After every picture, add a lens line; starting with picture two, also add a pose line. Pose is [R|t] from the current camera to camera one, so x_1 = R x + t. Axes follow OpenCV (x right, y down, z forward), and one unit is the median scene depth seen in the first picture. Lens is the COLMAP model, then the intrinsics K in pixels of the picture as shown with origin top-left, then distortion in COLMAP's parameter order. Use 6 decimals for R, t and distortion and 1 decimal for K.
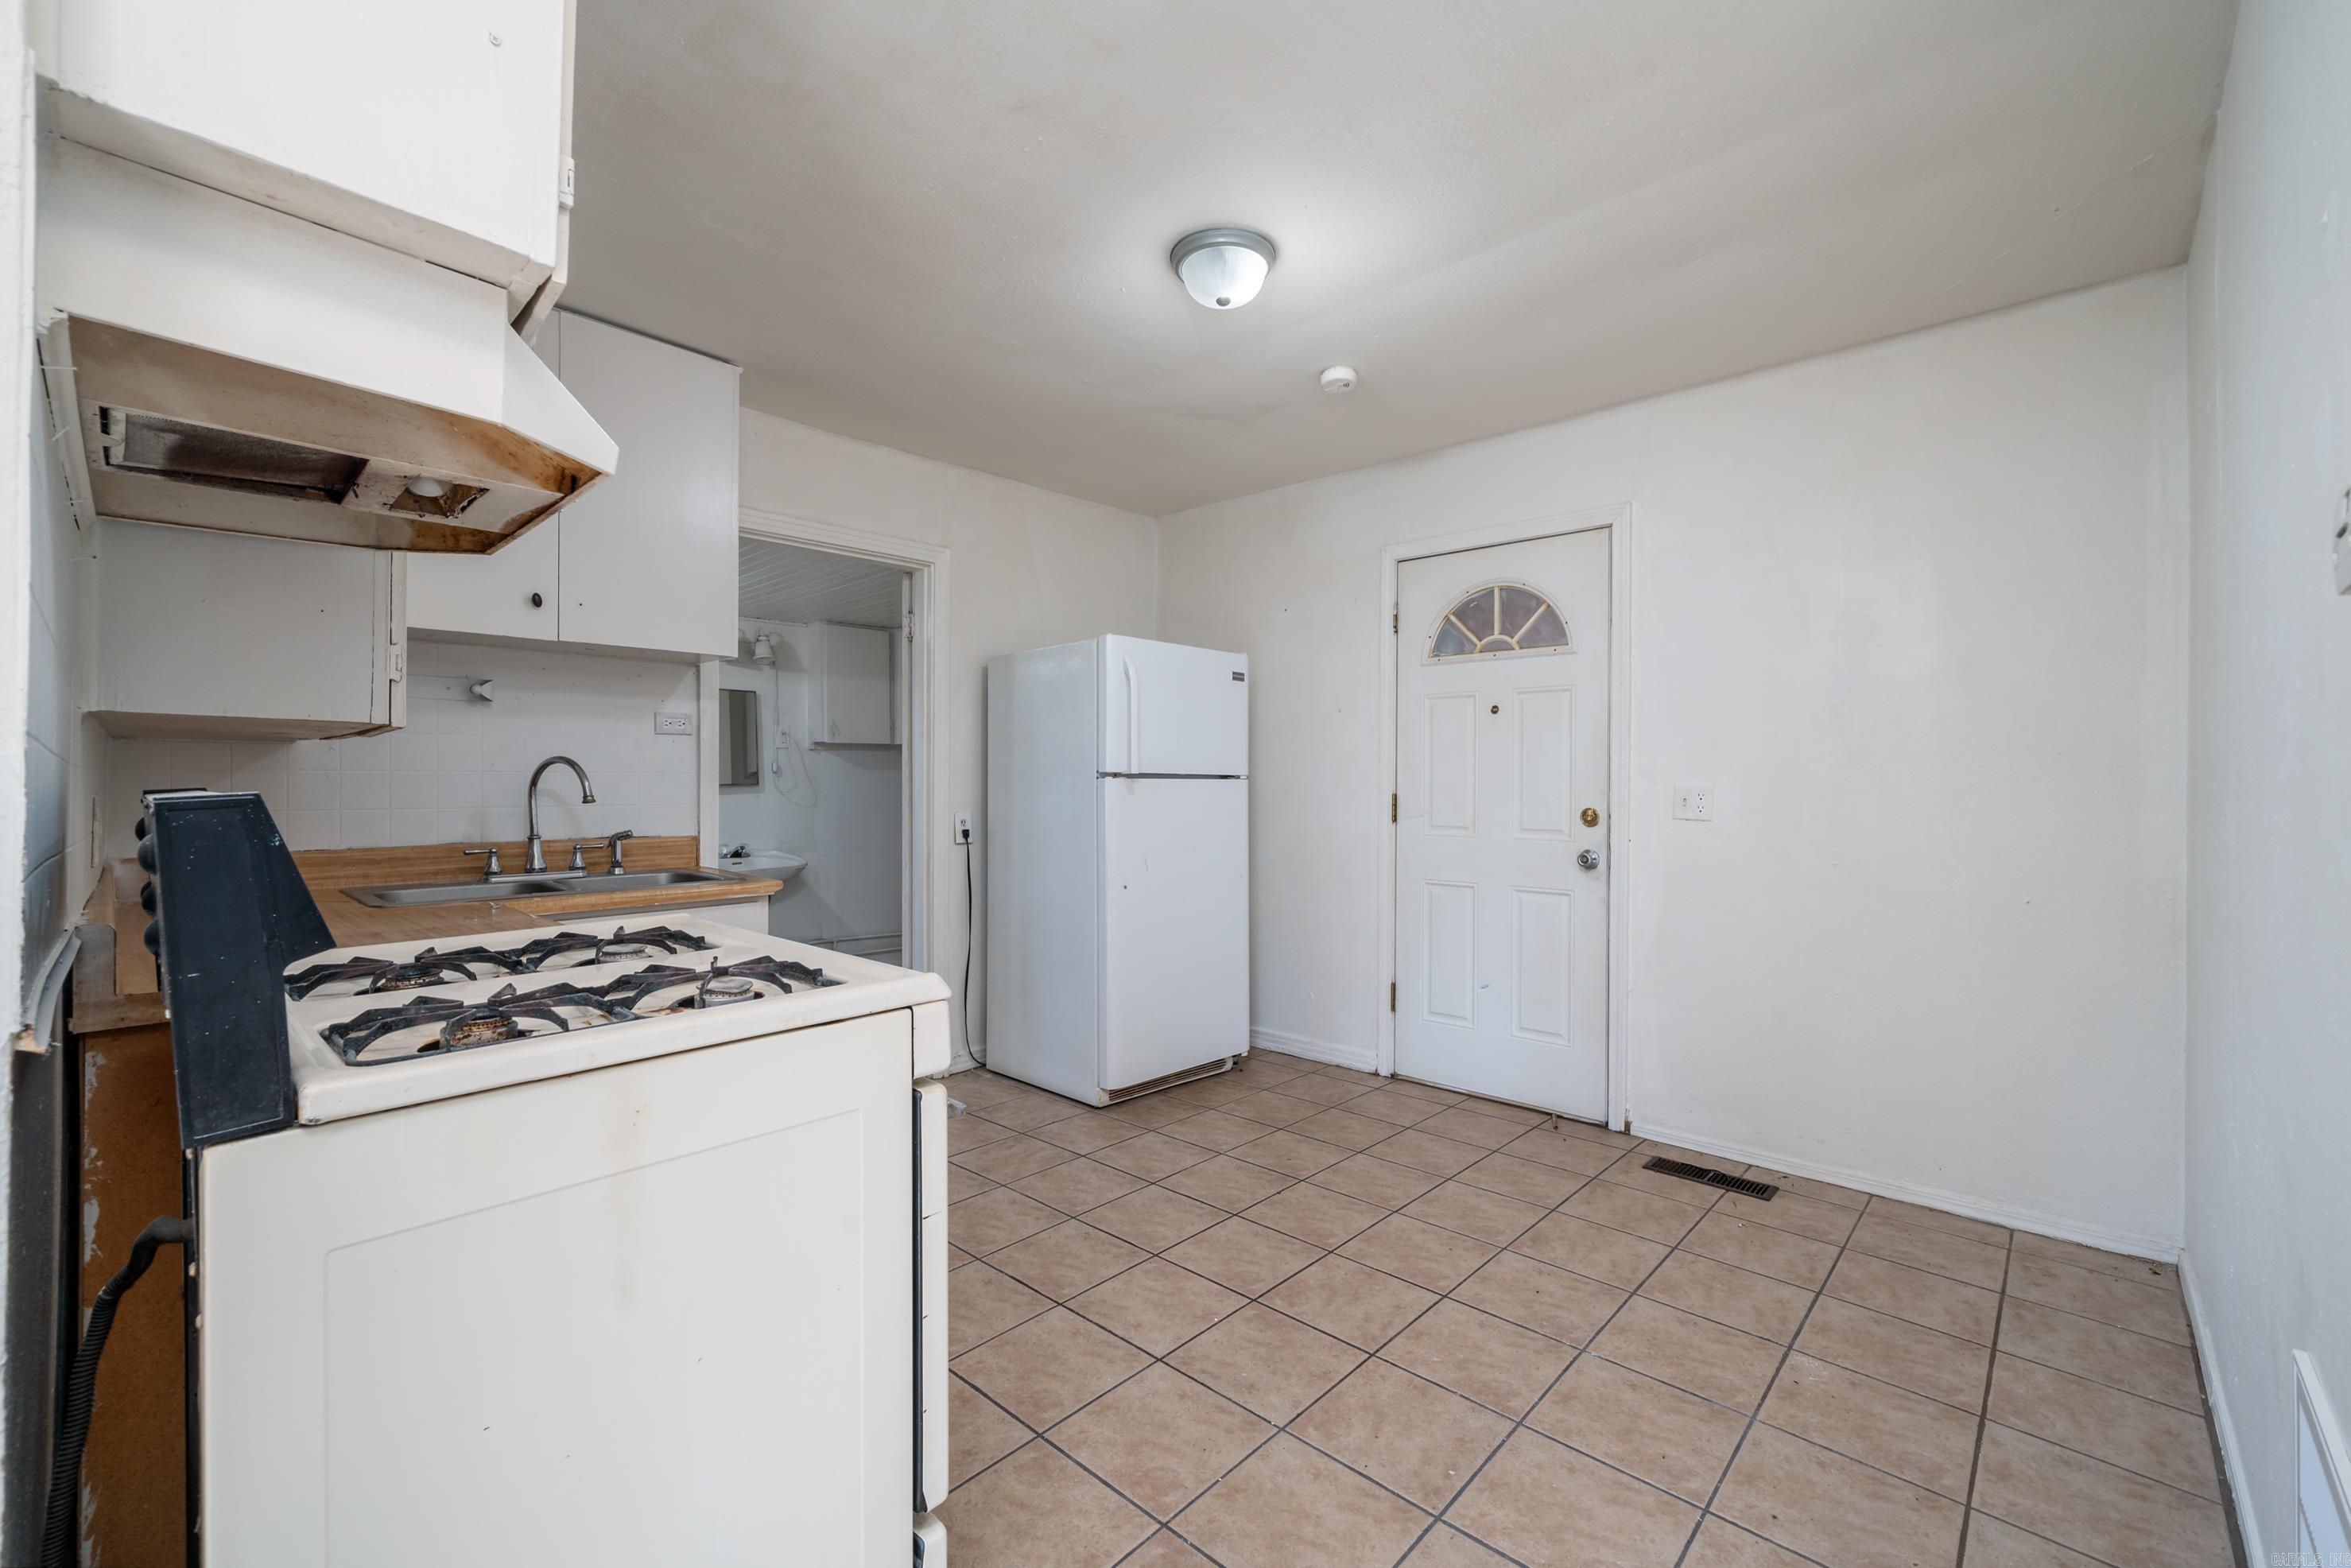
lens RADIAL K [[974.0, 0, 1182.6], [0, 974.0, 778.0], [0, 0, 1]] dist [-0.000051, 0.000029]
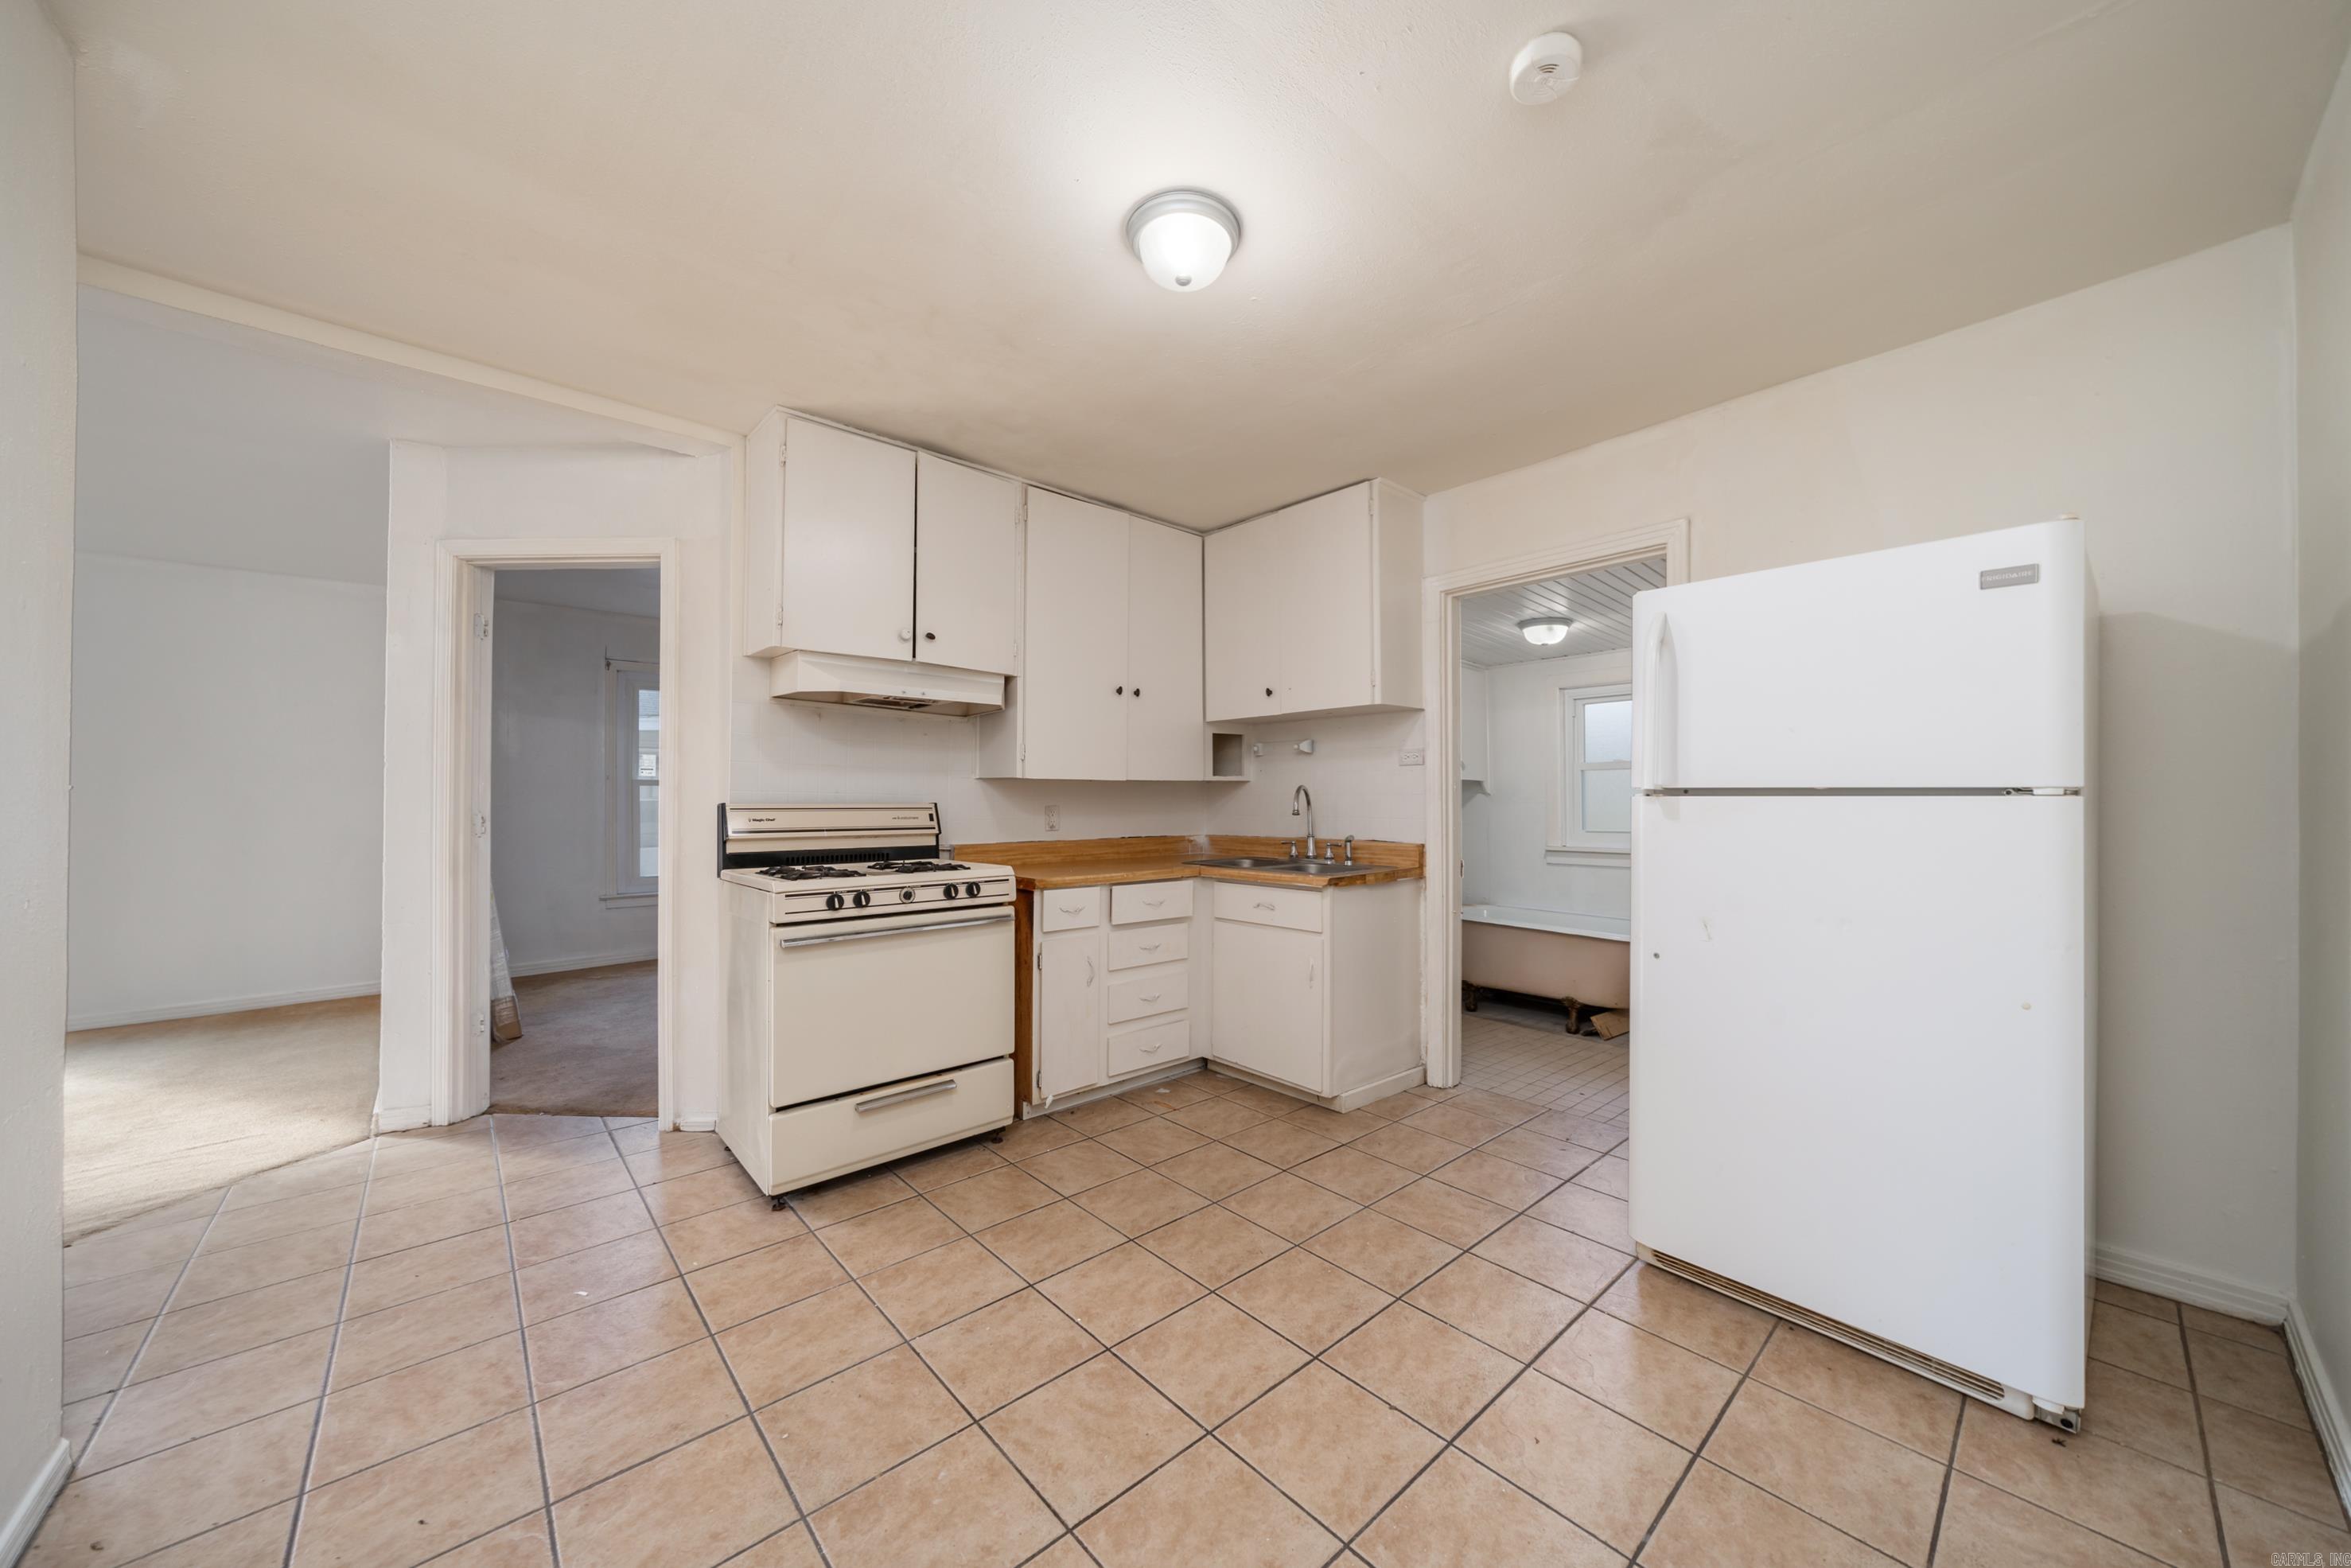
lens RADIAL K [[816.3, 0, 1175.5], [0, 816.3, 784.0], [0, 0, 1]] dist [-0.000717, -0.000052]
pose [[-0.095481, -0.019384, -0.995243, 0.826665], [0.003989, 0.999795, -0.019855, 0.002478], [0.995423, -0.005866, -0.095384, 1.090278]]
